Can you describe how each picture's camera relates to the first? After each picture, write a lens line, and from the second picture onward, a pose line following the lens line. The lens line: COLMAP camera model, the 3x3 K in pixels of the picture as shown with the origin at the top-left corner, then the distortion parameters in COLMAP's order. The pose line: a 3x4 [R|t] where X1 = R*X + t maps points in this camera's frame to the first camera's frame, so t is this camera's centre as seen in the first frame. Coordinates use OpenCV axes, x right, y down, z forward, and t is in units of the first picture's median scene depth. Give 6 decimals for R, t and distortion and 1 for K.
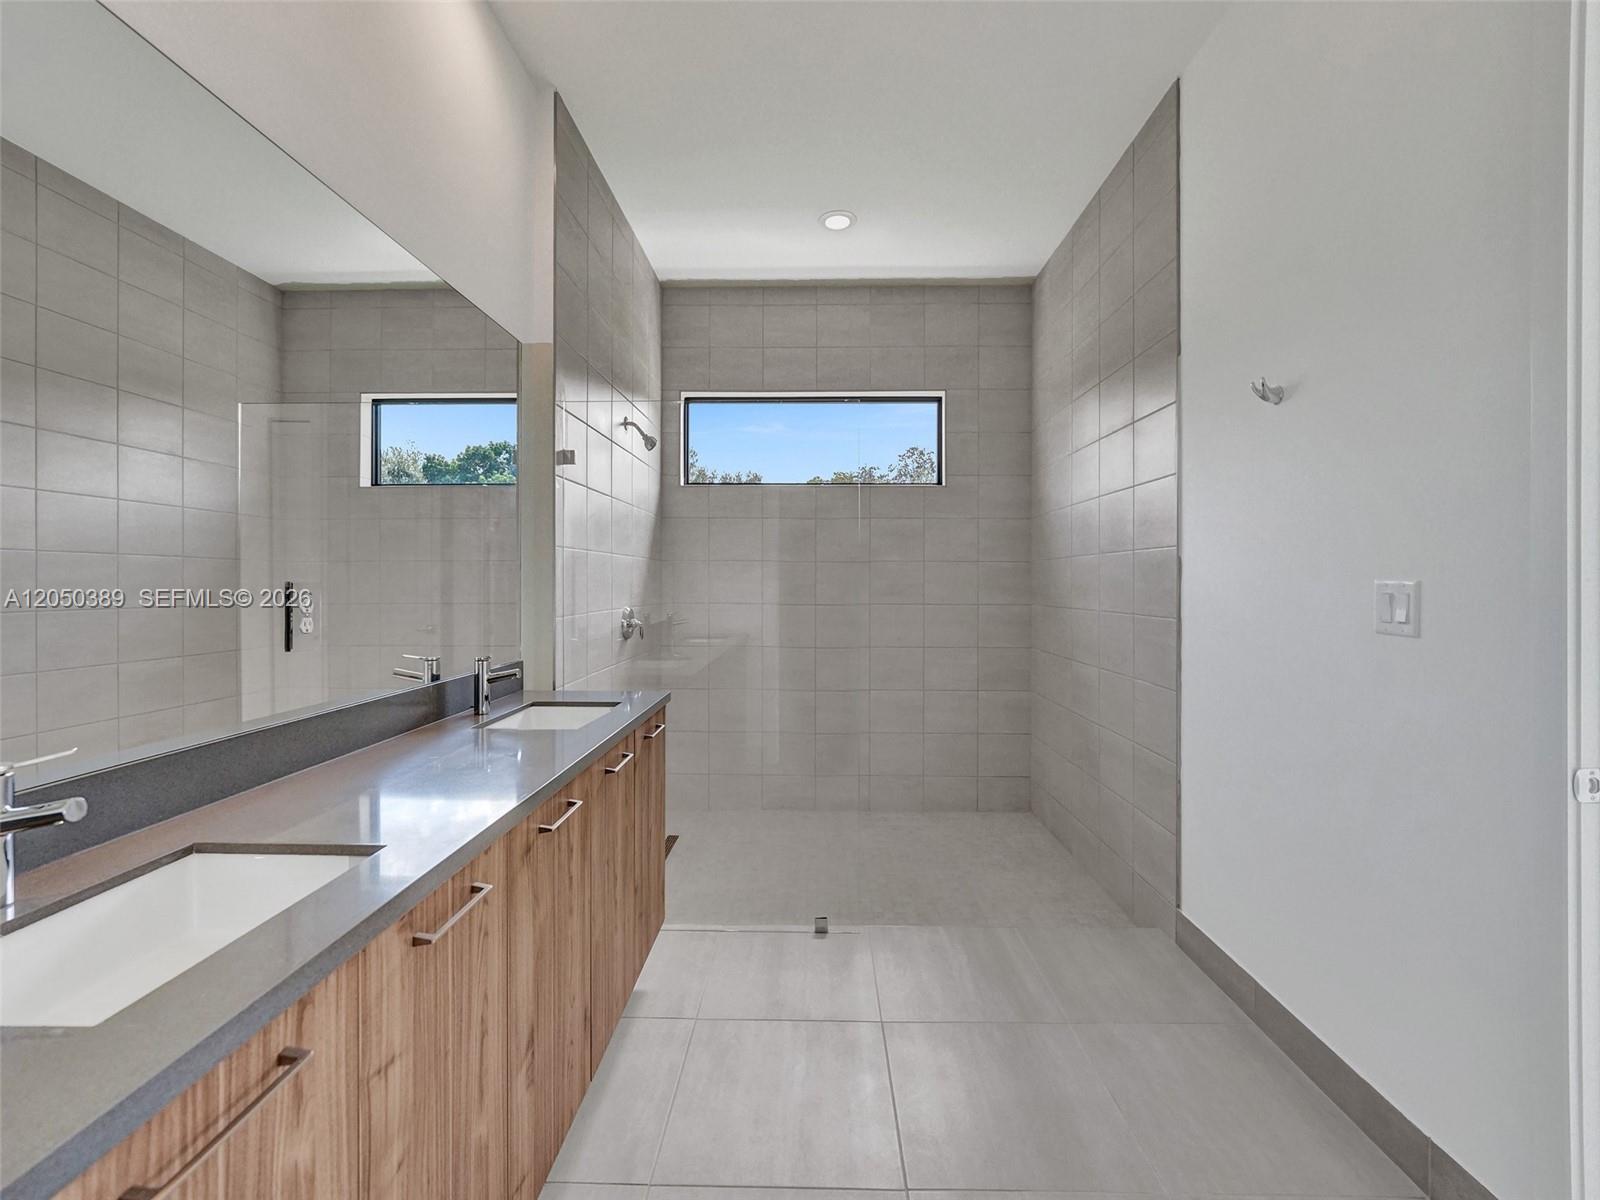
lens RADIAL K [[668.2, 0, 803.0], [0, 668.2, 583.2], [0, 0, 1]] dist [-0.010831, -0.000065]
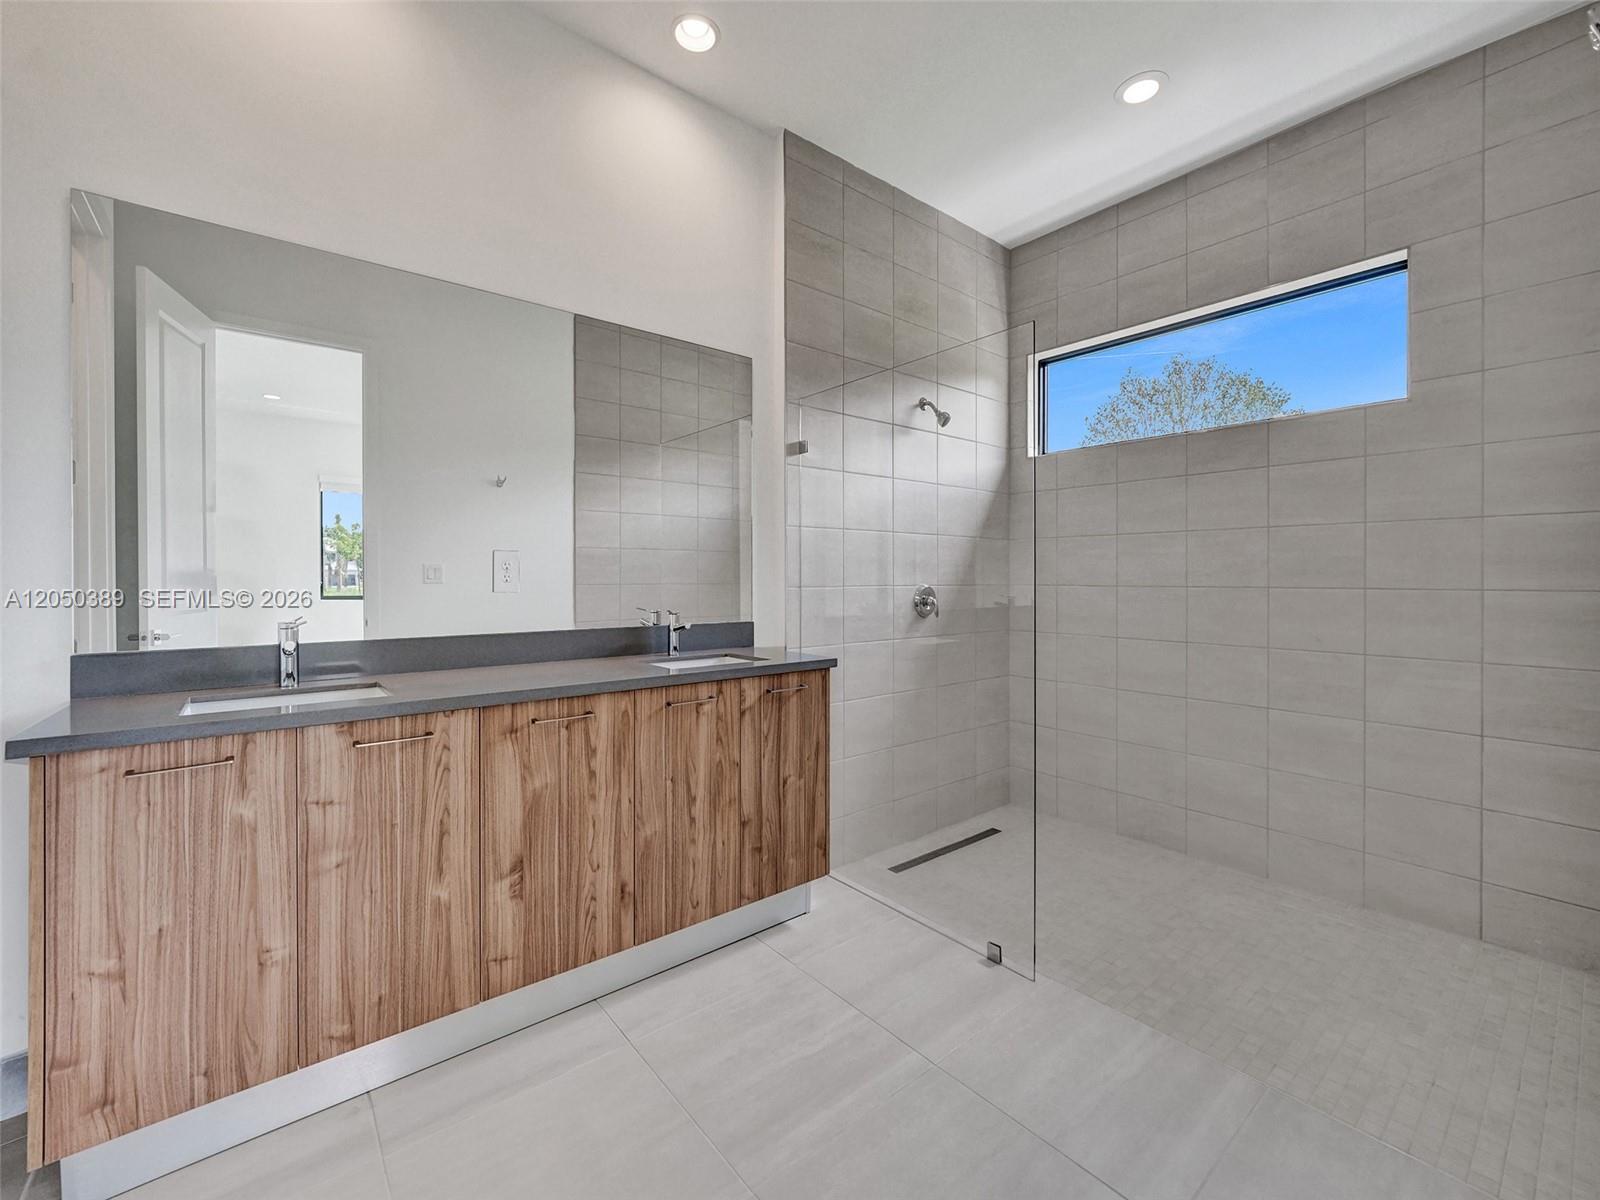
lens RADIAL K [[668.2, 0, 803.0], [0, 668.2, 583.2], [0, 0, 1]] dist [-0.010831, -0.000065]
pose [[0.646087, 0.004709, -0.763250, 0.394933], [-0.000730, 0.999984, 0.005552, 0.027681], [0.763264, -0.003030, 0.646080, 0.202854]]
